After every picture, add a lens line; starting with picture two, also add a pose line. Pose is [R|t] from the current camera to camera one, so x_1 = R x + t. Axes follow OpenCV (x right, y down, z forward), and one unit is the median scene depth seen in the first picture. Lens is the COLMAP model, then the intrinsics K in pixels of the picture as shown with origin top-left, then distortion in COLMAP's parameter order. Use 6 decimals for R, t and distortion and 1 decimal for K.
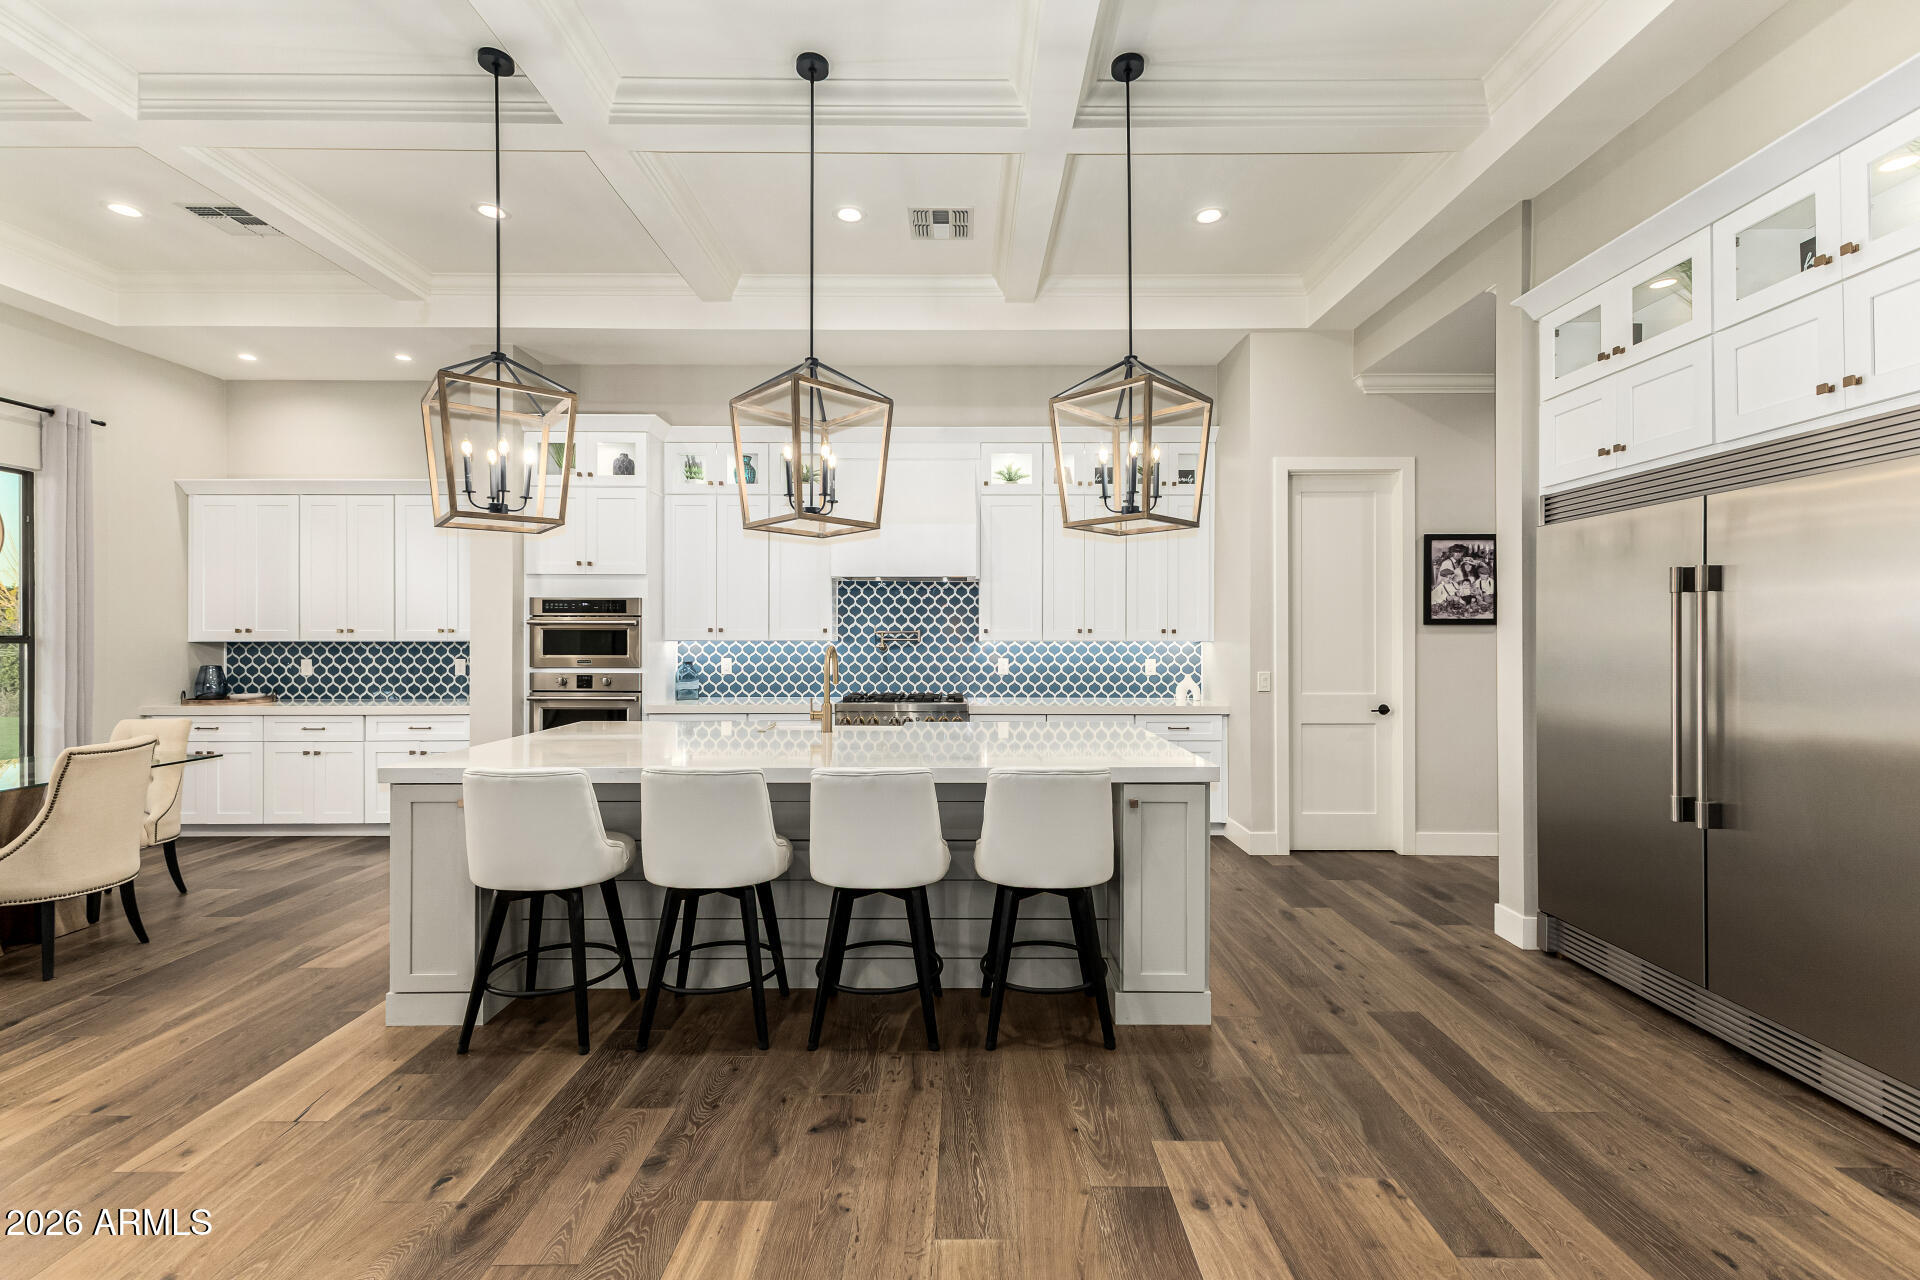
lens RADIAL K [[828.7, 0, 960.7], [0, 828.7, 640.1], [0, 0, 1]] dist [0.011223, -0.000788]
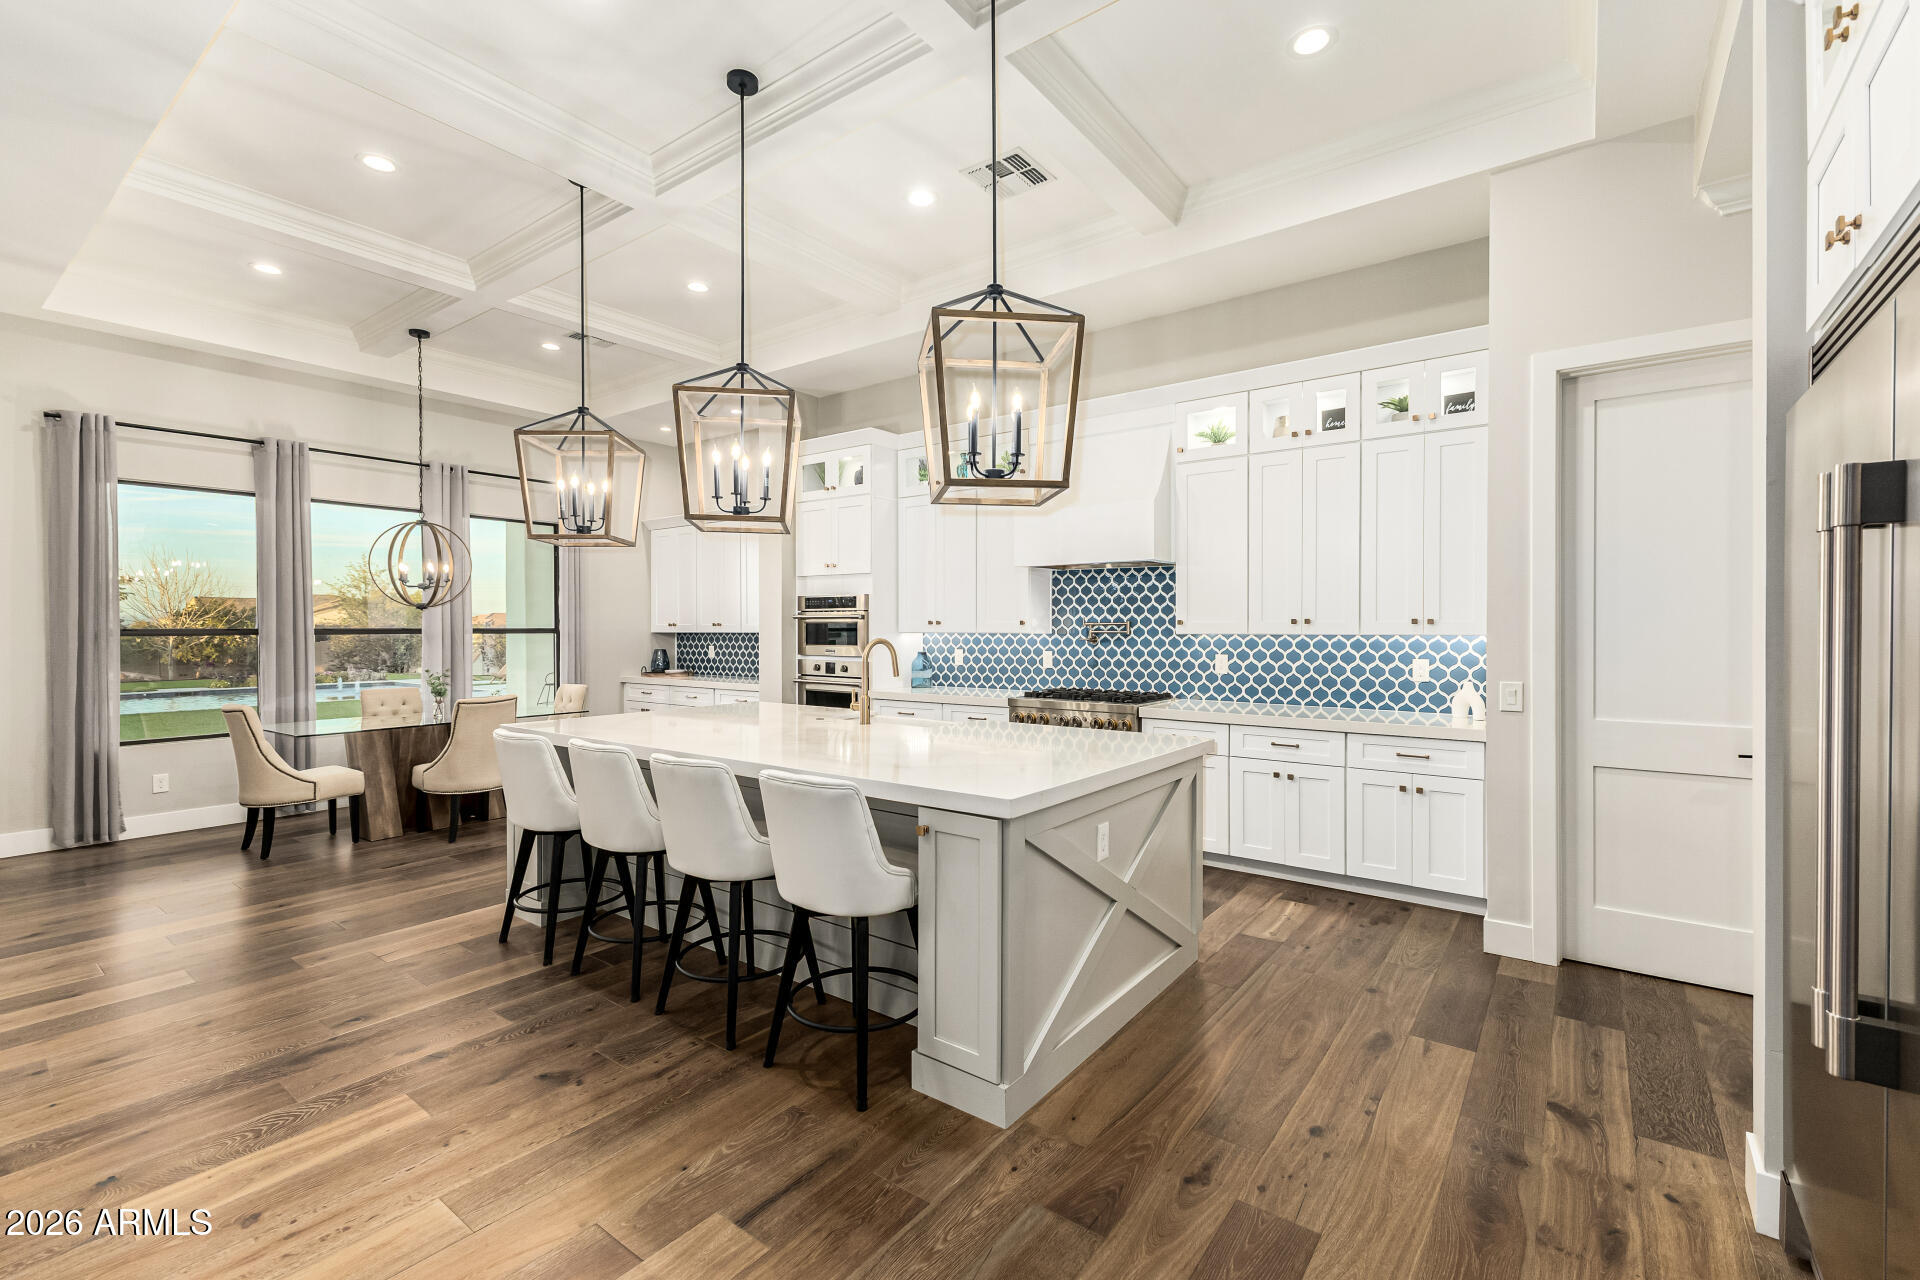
lens RADIAL K [[828.7, 0, 965.1], [0, 828.7, 636.6], [0, 0, 1]] dist [0.011223, -0.000788]
pose [[0.799251, 0.005494, -0.600973, 0.362352], [-0.002671, 0.999981, 0.005589, -0.000344], [0.600992, -0.002862, 0.799250, 0.177379]]
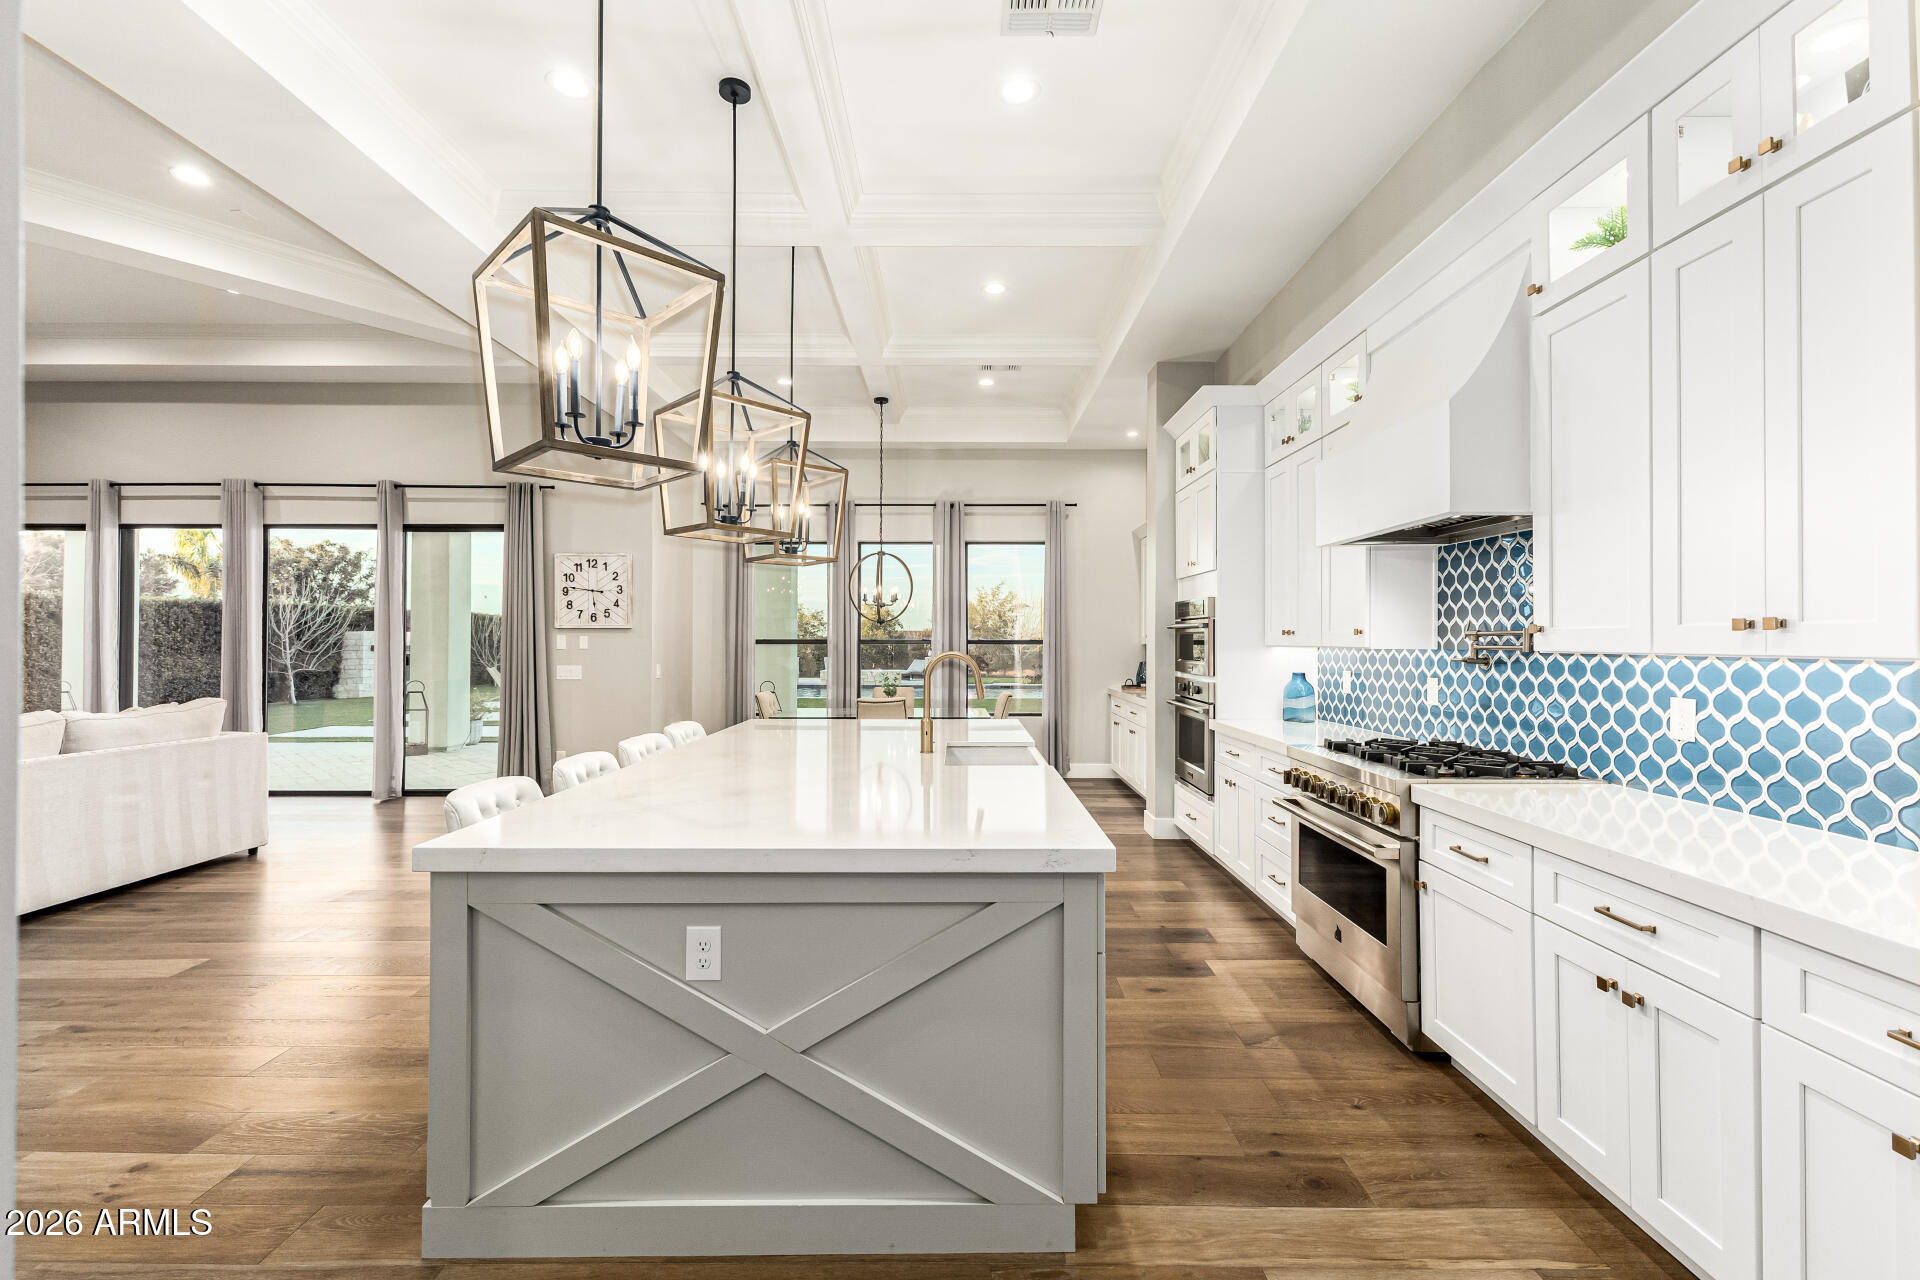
lens RADIAL K [[828.7, 0, 962.4], [0, 828.7, 640.7], [0, 0, 1]] dist [0.011223, -0.000788]
pose [[-0.001890, -0.000179, -0.999998, 0.457850], [-0.008515, 0.999964, -0.000163, -0.001889], [0.999962, 0.008515, -0.001891, 0.689982]]
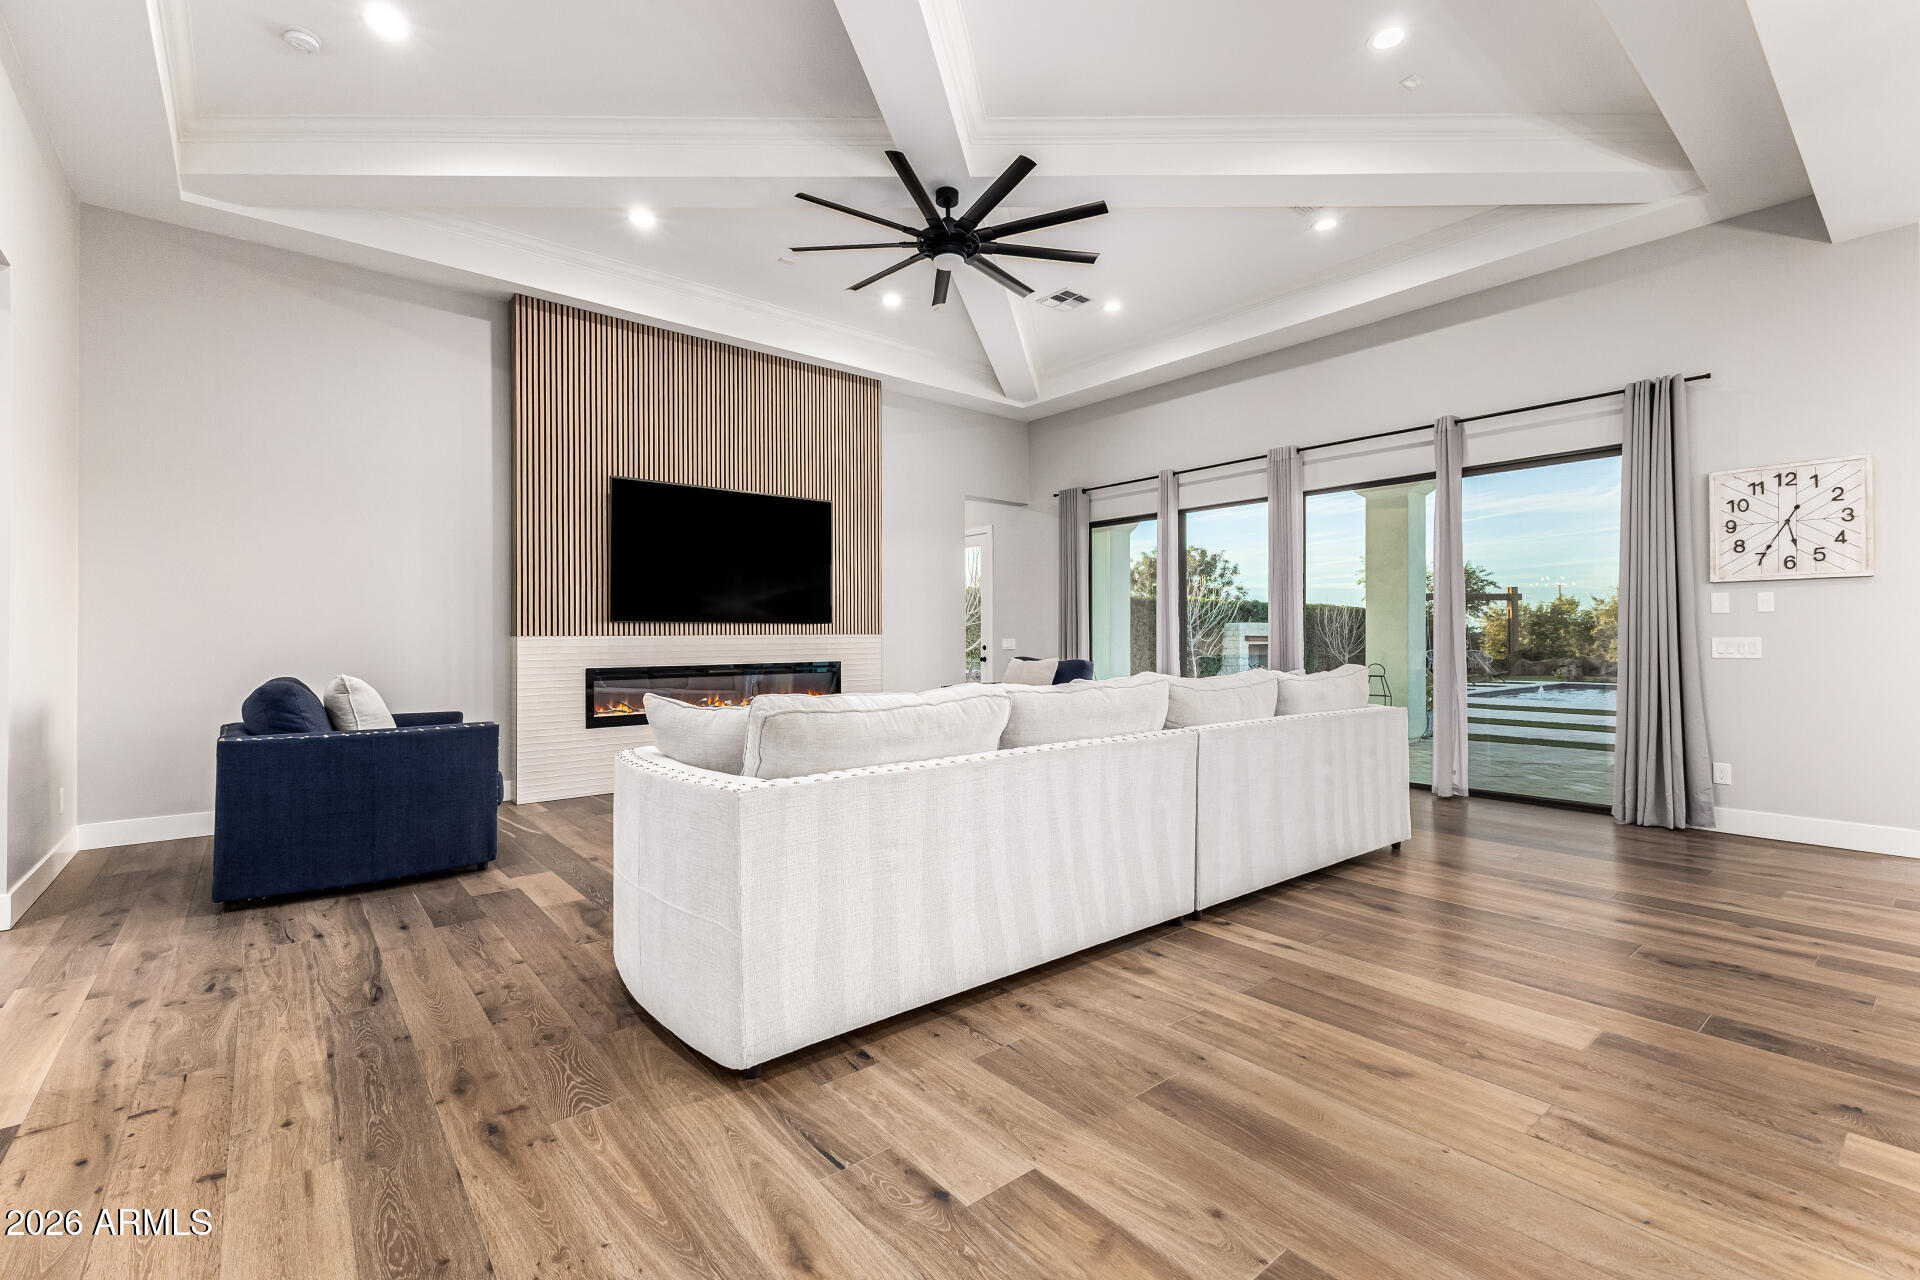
lens RADIAL K [[828.7, 0, 960.0], [0, 828.7, 634.5], [0, 0, 1]] dist [0.011223, -0.000788]
pose [[-0.763553, -0.002280, -0.645742, 0.429653], [-0.002256, 0.999997, -0.000863, 0.010010], [0.645742, 0.000798, -0.763555, 0.562571]]
